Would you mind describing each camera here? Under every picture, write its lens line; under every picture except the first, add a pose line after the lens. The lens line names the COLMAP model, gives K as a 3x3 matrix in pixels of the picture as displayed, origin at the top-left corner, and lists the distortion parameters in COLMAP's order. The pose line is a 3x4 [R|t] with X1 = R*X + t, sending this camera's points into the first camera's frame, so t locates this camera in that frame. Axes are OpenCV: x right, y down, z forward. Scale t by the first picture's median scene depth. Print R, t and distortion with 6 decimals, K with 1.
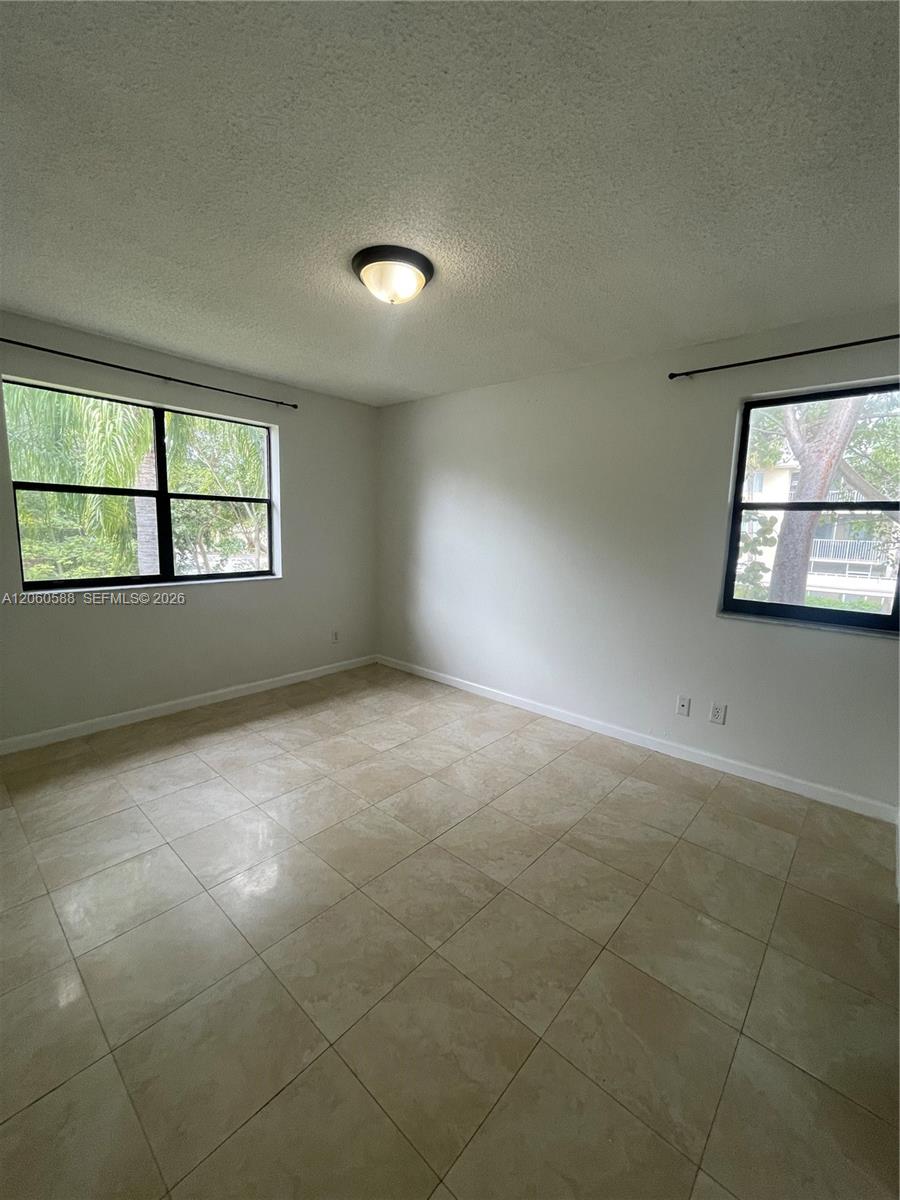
lens RADIAL K [[492.6, 0, 450.0], [0, 492.6, 600.0], [0, 0, 1]] dist [0.000254, 0.000149]
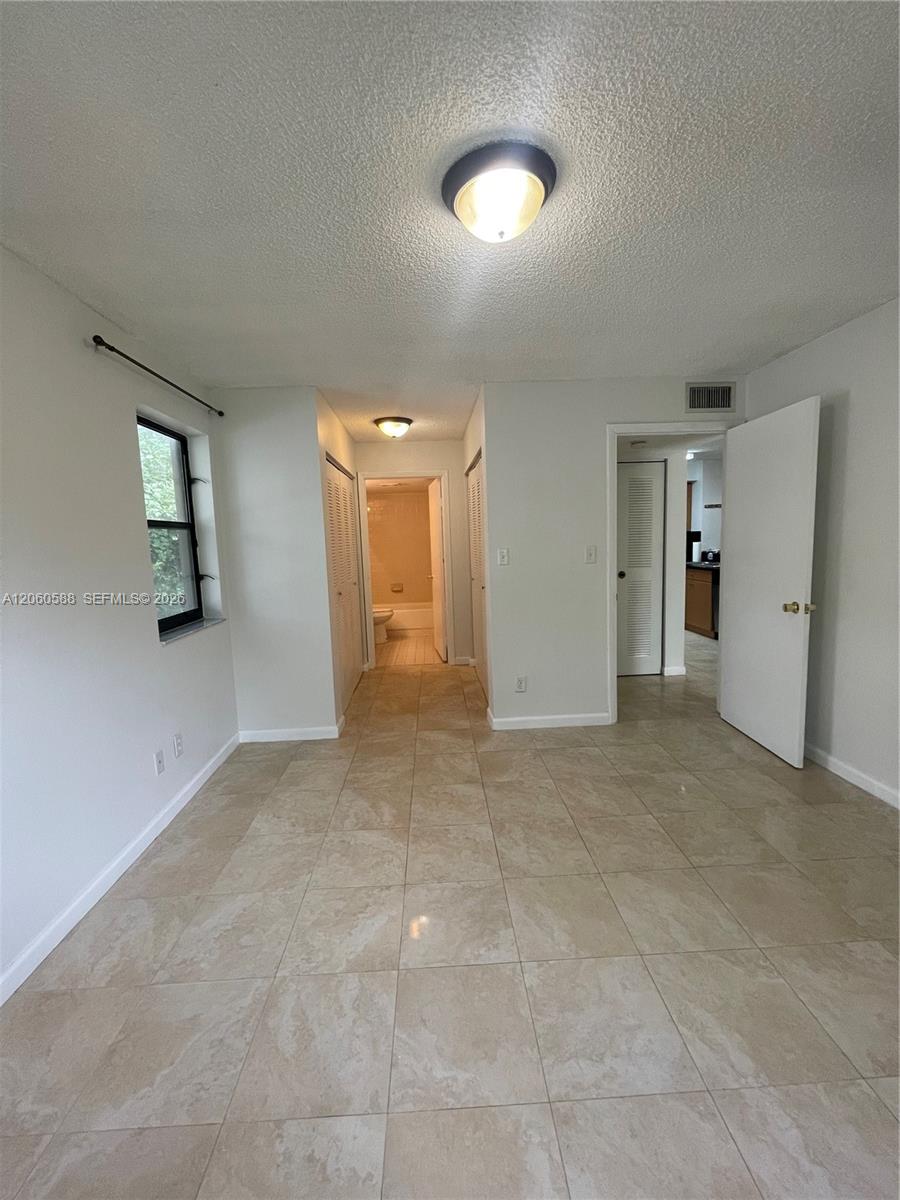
lens RADIAL K [[492.6, 0, 450.0], [0, 492.6, 600.0], [0, 0, 1]] dist [0.000254, 0.000149]
pose [[-0.694409, -0.094934, 0.713290, -0.515237], [0.122521, 0.961186, 0.247206, -0.228392], [-0.709073, 0.259055, -0.655825, 1.368040]]
